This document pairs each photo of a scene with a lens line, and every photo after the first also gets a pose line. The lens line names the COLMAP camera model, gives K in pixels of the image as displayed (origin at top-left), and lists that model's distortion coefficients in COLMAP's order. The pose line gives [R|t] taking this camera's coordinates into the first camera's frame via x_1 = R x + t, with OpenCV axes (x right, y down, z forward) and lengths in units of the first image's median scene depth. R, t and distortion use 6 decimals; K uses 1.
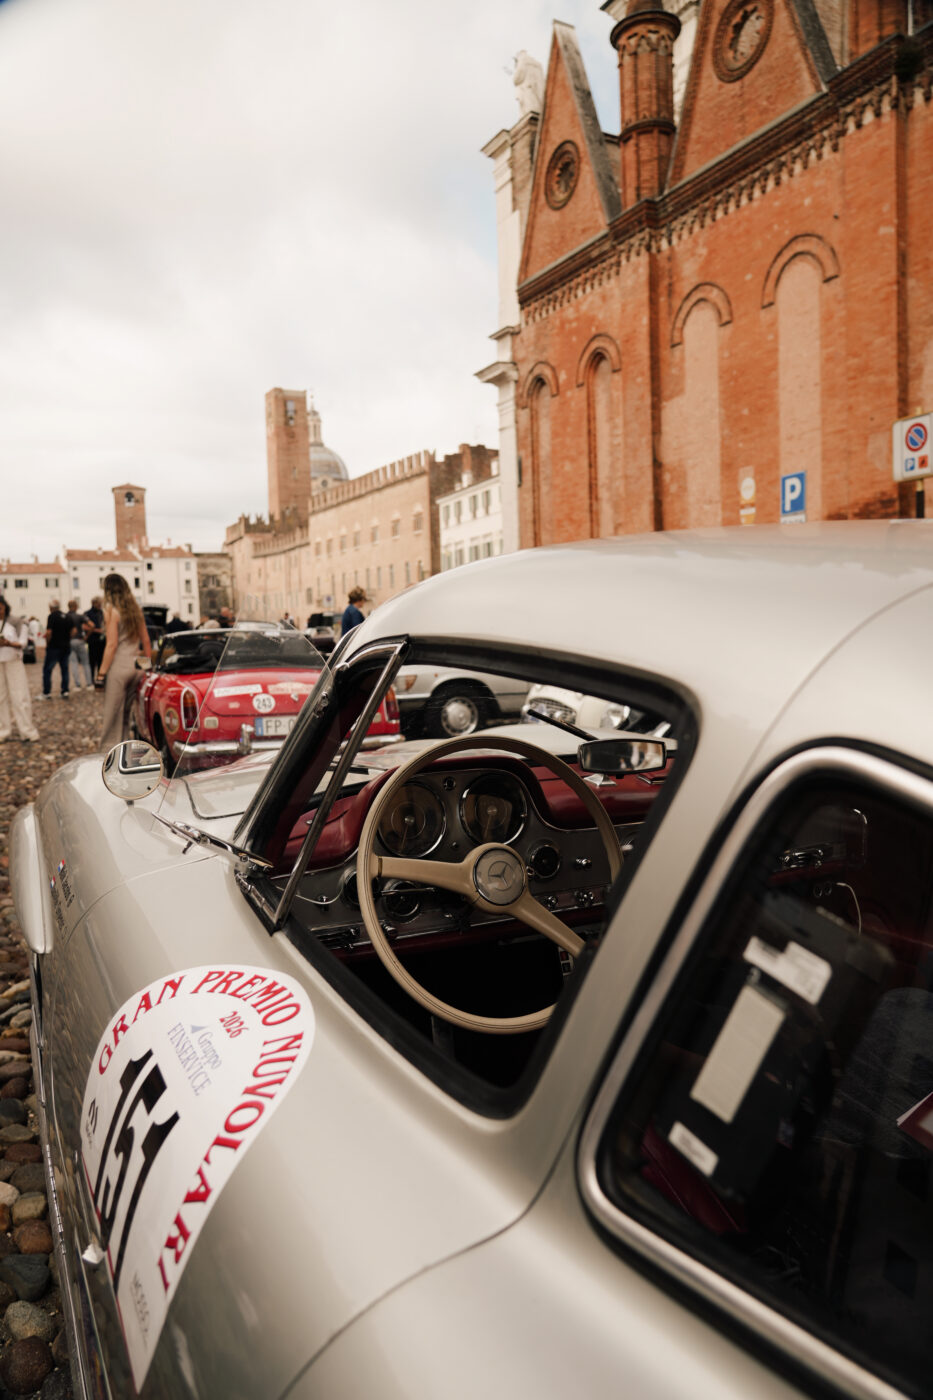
lens RADIAL K [[940.4, 0, 463.9], [0, 940.4, 701.2], [0, 0, 1]] dist [-0.036235, 0.015412]
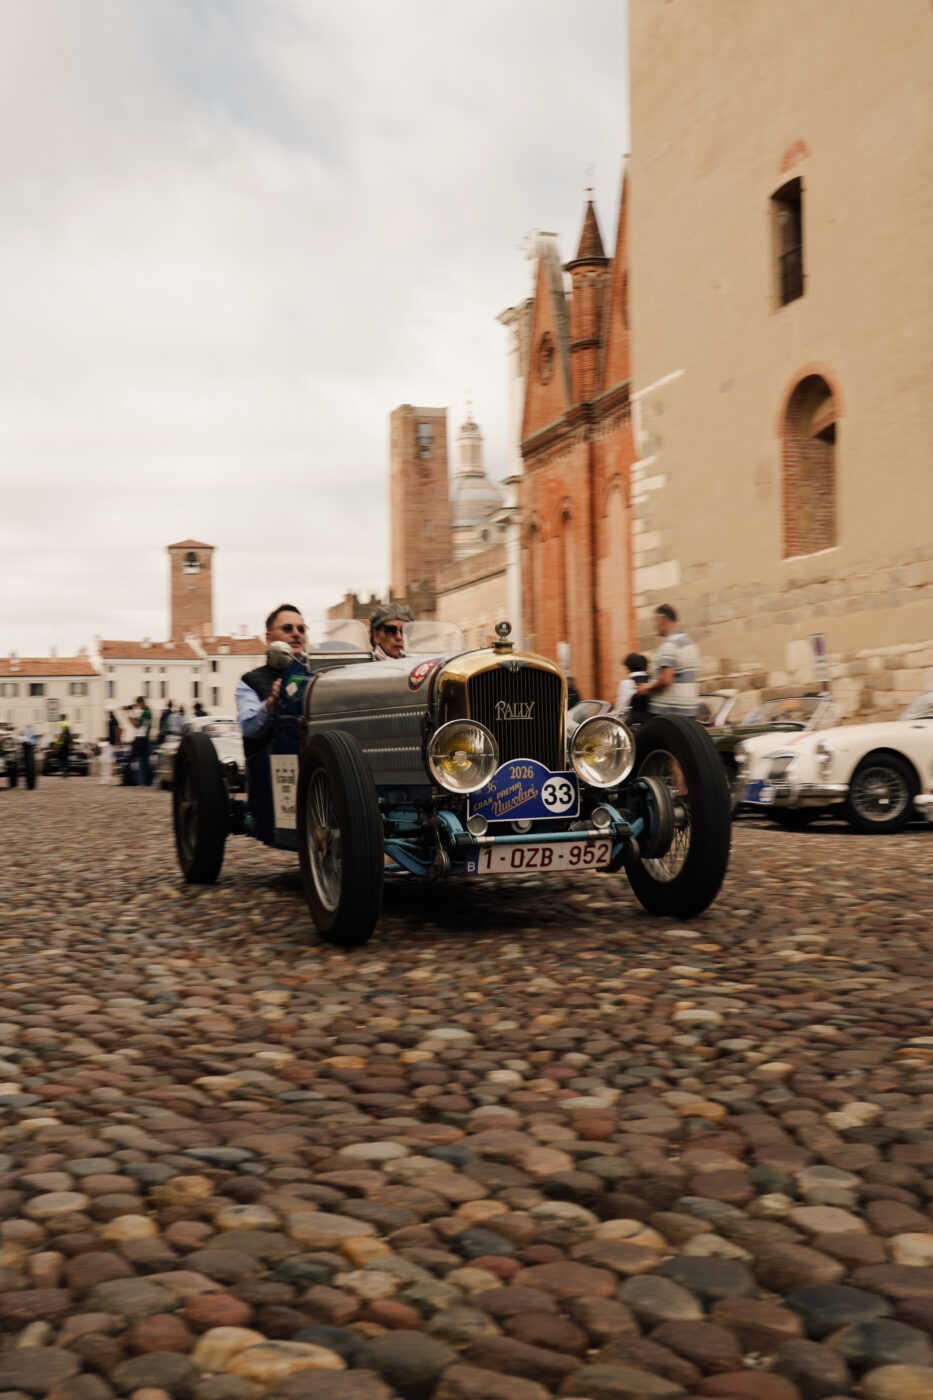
lens RADIAL K [[1647.7, 0, 460.1], [0, 1647.7, 700.7], [0, 0, 1]] dist [0.035103, 0.004792]
pose [[0.984406, 0.004962, -0.175840, 0.332130], [-0.025495, 0.993072, -0.114705, 0.093970], [0.174053, 0.117399, 0.977713, -0.904983]]
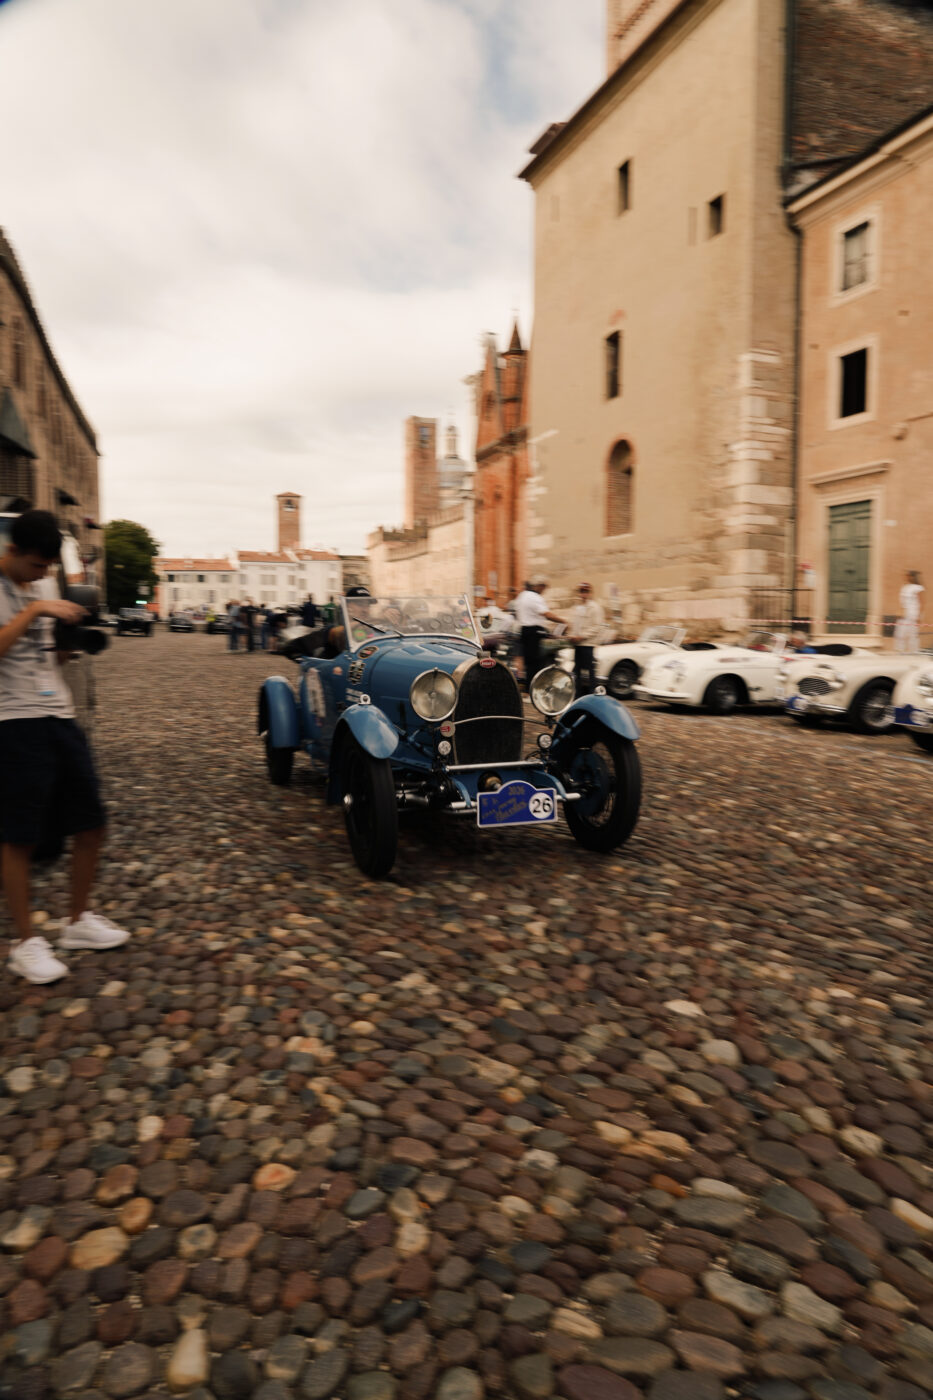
lens RADIAL K [[942.5, 0, 464.2], [0, 942.5, 694.9], [0, 0, 1]] dist [-0.035532, 0.019426]
pose [[0.987594, 0.042012, -0.151304, 0.357619], [-0.042650, 0.999090, -0.000972, 0.076968], [0.151125, 0.007413, 0.988487, -0.977749]]
